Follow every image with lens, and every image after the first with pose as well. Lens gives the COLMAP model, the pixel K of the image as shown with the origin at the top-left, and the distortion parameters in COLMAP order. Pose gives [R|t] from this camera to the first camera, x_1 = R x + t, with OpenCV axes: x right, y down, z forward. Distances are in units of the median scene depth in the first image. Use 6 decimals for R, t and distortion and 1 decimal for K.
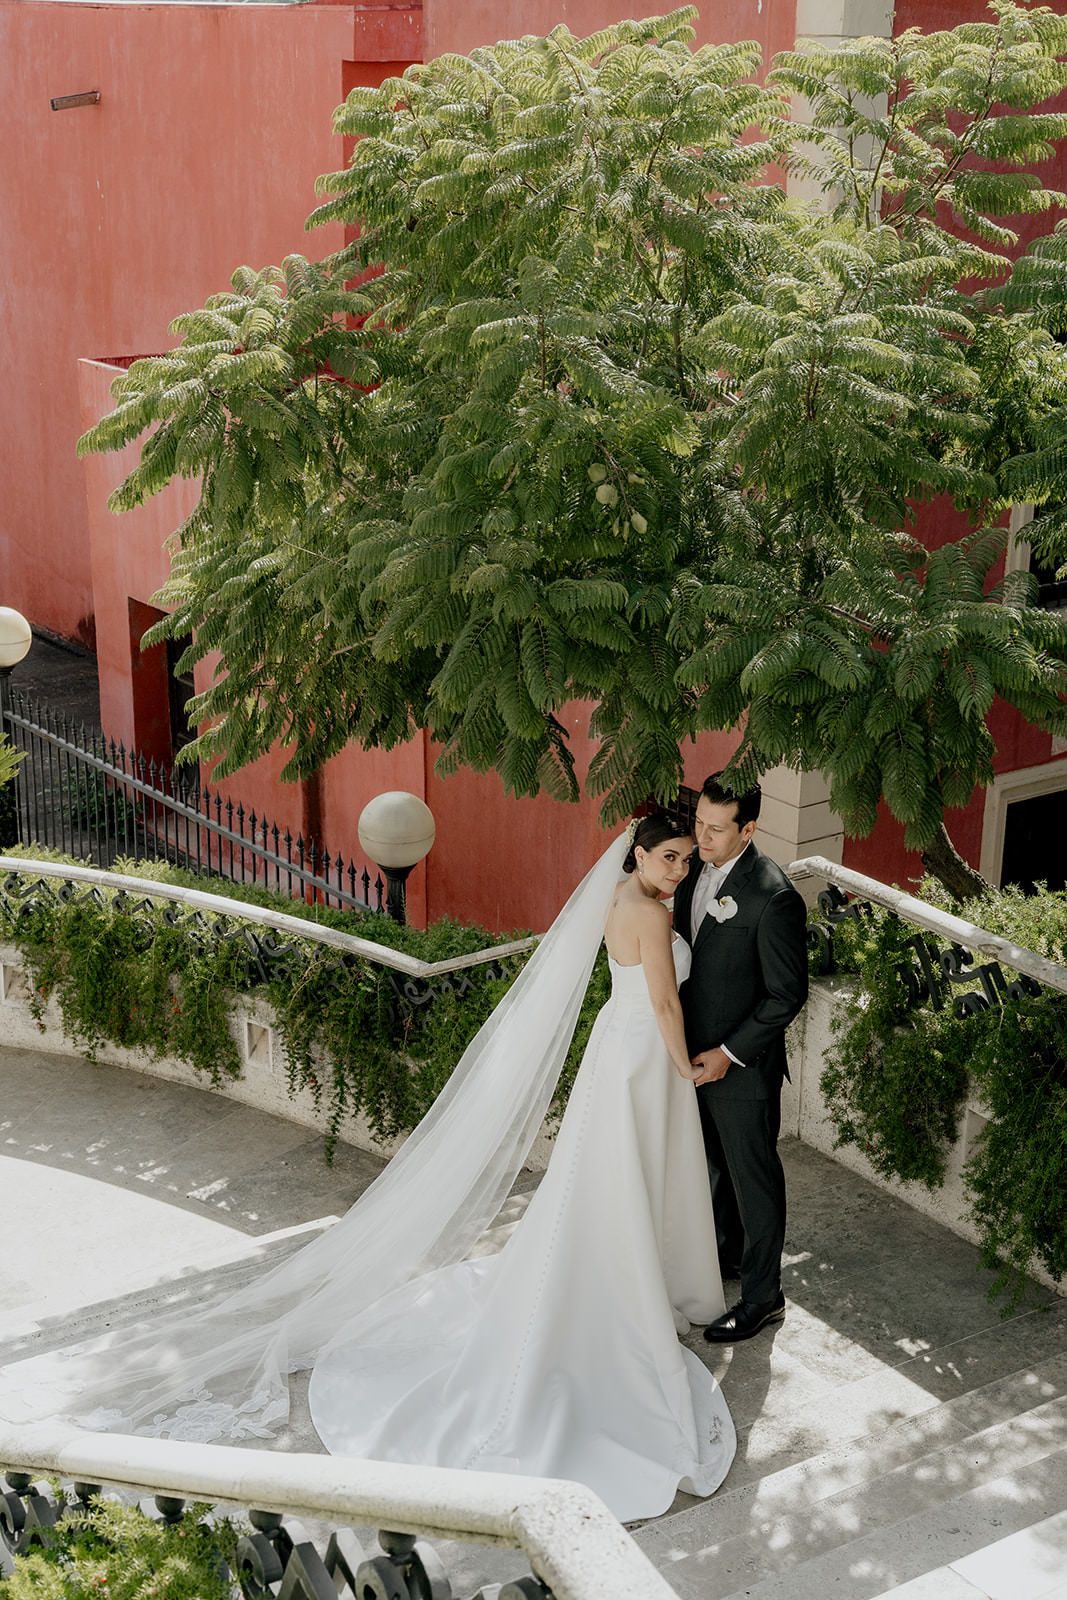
lens RADIAL K [[2248.9, 0, 540.2], [0, 2248.9, 822.7], [0, 0, 1]] dist [-0.007747, 0.089760]
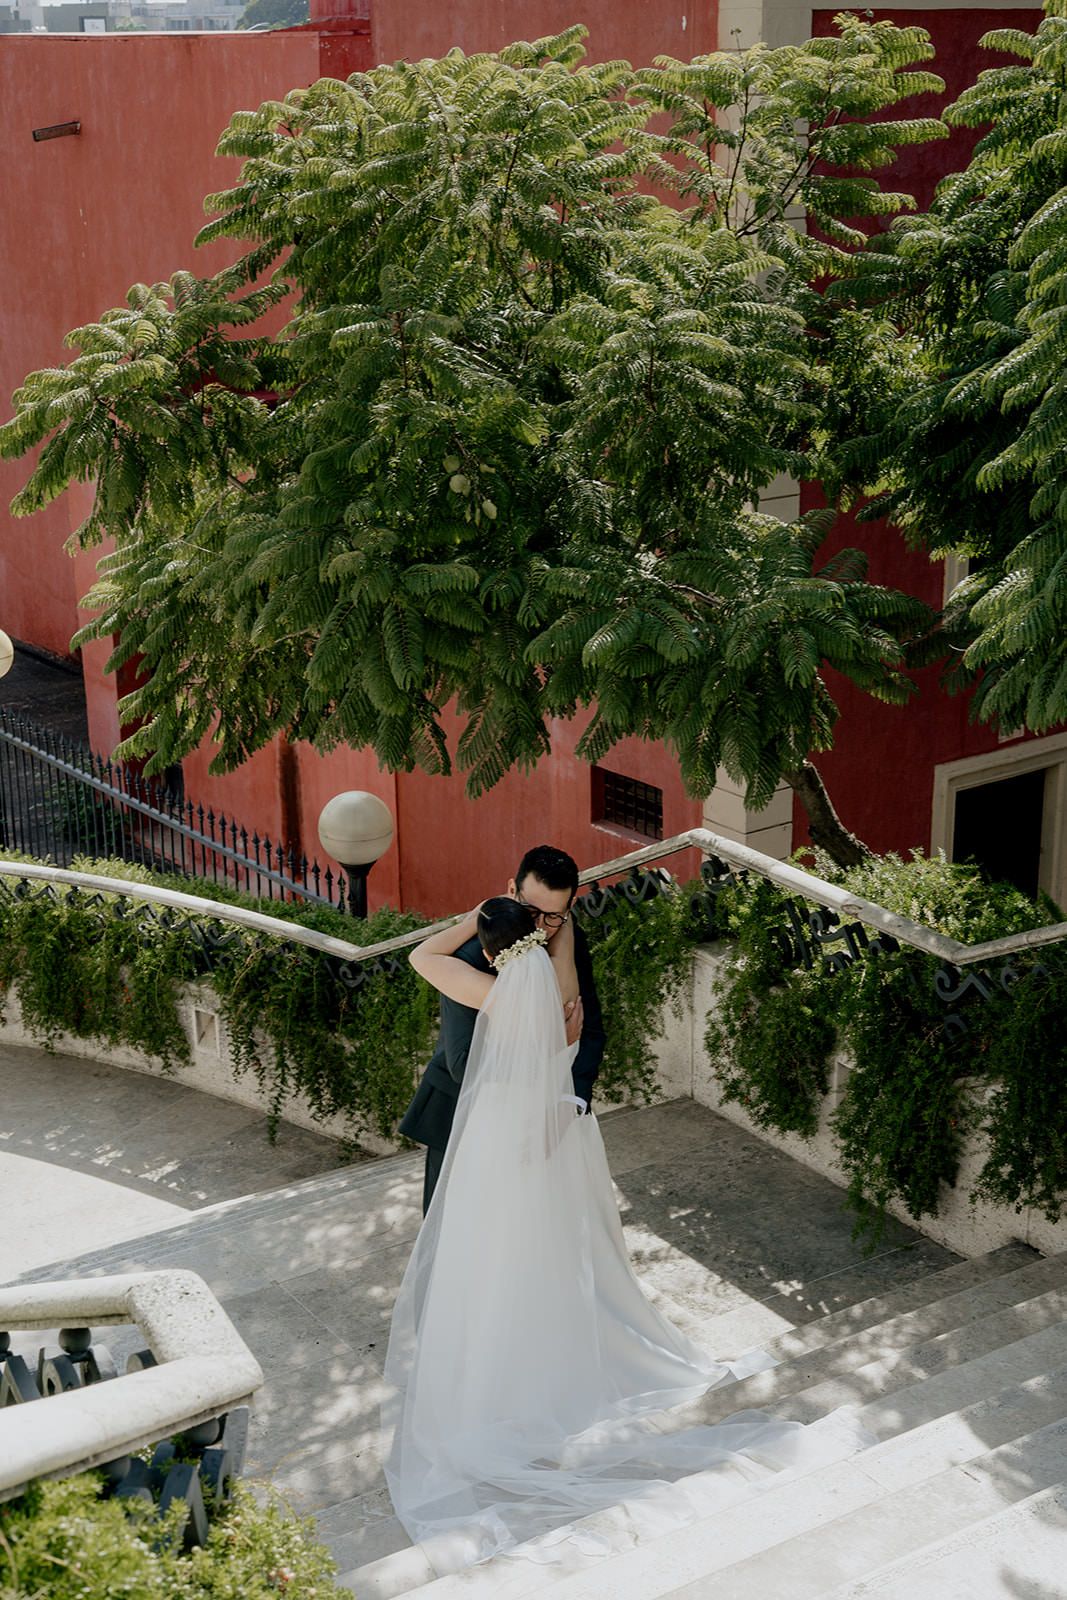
lens RADIAL K [[2239.2, 0, 530.4], [0, 2239.2, 830.6], [0, 0, 1]] dist [-0.003140, -0.024987]
pose [[0.999689, -0.021353, -0.012871, 0.044812], [0.021317, 0.999768, -0.002946, 0.013533], [0.012931, 0.002671, 0.999913, -0.039407]]
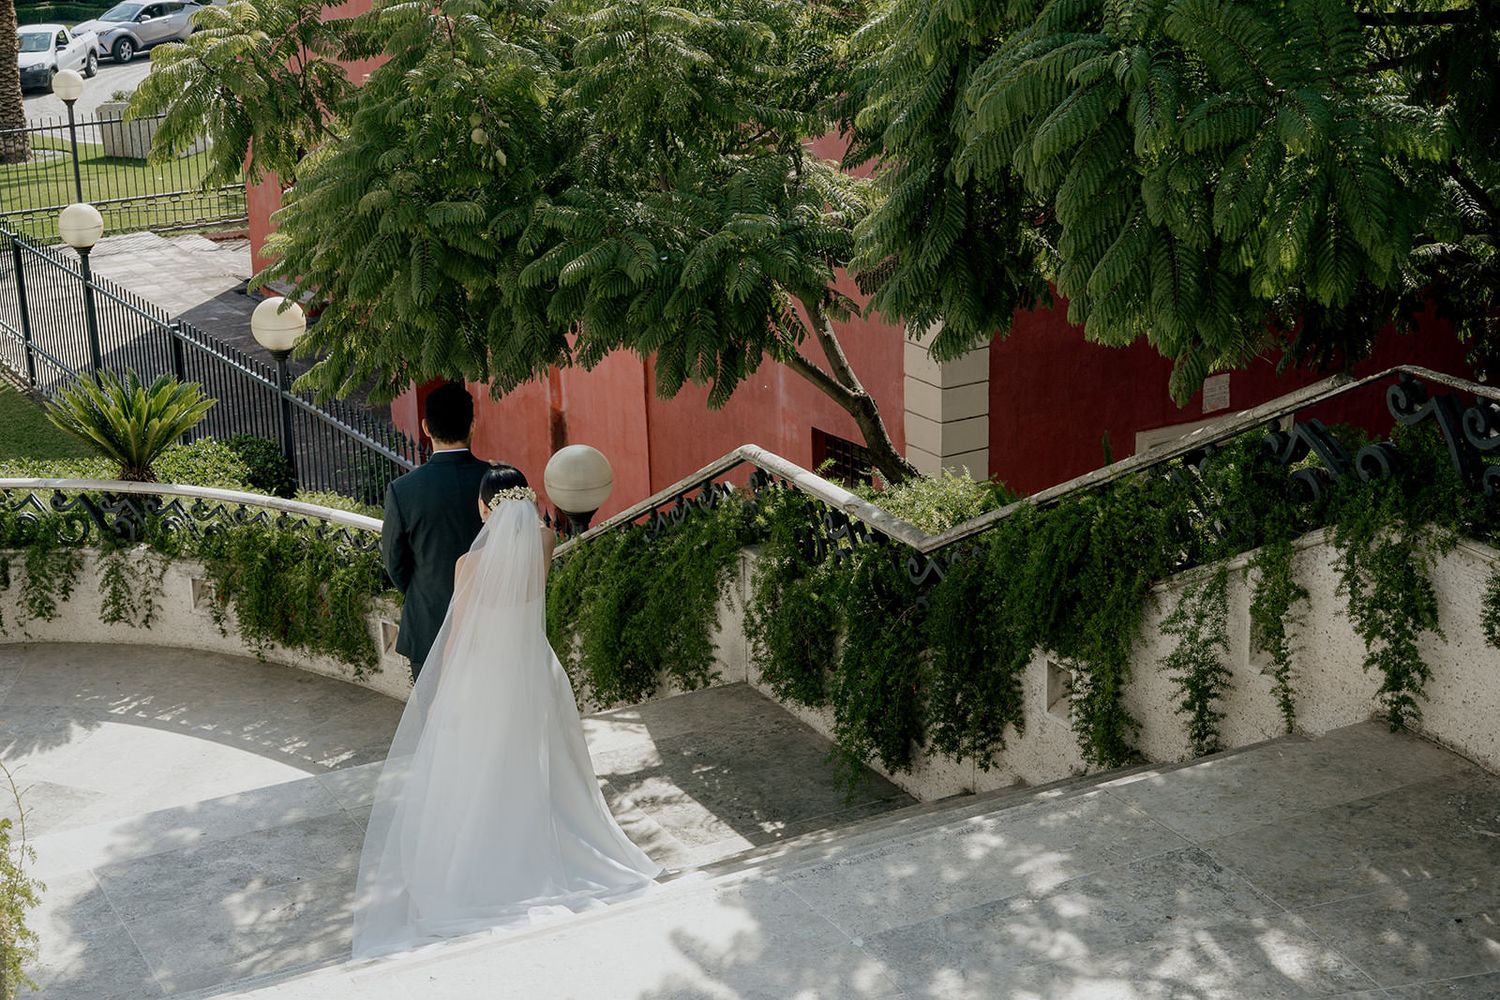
lens RADIAL K [[2240.3, 0, 685.0], [0, 2240.3, 479.3], [0, 0, 1]] dist [0.022181, 0.012417]
pose [[0.993616, -0.004549, -0.112724, 0.175703], [0.001420, 0.999612, -0.027822, 0.052568], [0.112807, 0.027484, 0.993237, -0.157062]]
